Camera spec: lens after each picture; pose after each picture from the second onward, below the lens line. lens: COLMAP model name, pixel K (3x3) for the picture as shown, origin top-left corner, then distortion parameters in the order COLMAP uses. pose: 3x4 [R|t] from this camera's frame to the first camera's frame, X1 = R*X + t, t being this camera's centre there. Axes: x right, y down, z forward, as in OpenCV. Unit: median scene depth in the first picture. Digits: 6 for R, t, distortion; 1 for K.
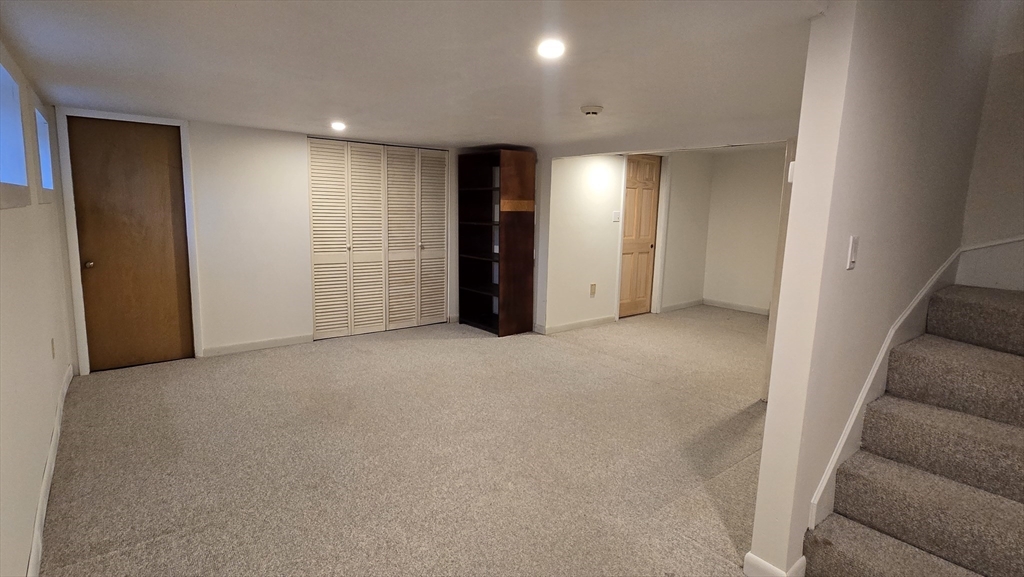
lens RADIAL K [[506.7, 0, 507.7], [0, 506.7, 284.0], [0, 0, 1]] dist [-0.005028, -0.000242]
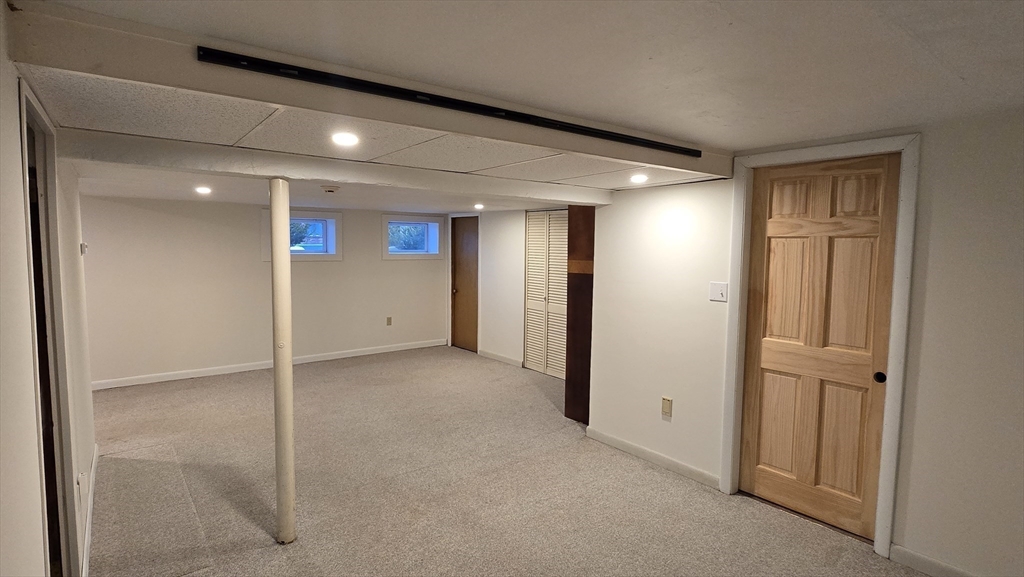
lens RADIAL K [[510.7, 0, 509.0], [0, 510.7, 285.8], [0, 0, 1]] dist [-0.010085, 0.000004]
pose [[0.001594, 0.057408, -0.998350, 0.946595], [-0.163791, 0.984883, 0.056372, -0.167748], [0.986494, 0.163430, 0.010973, 0.973192]]
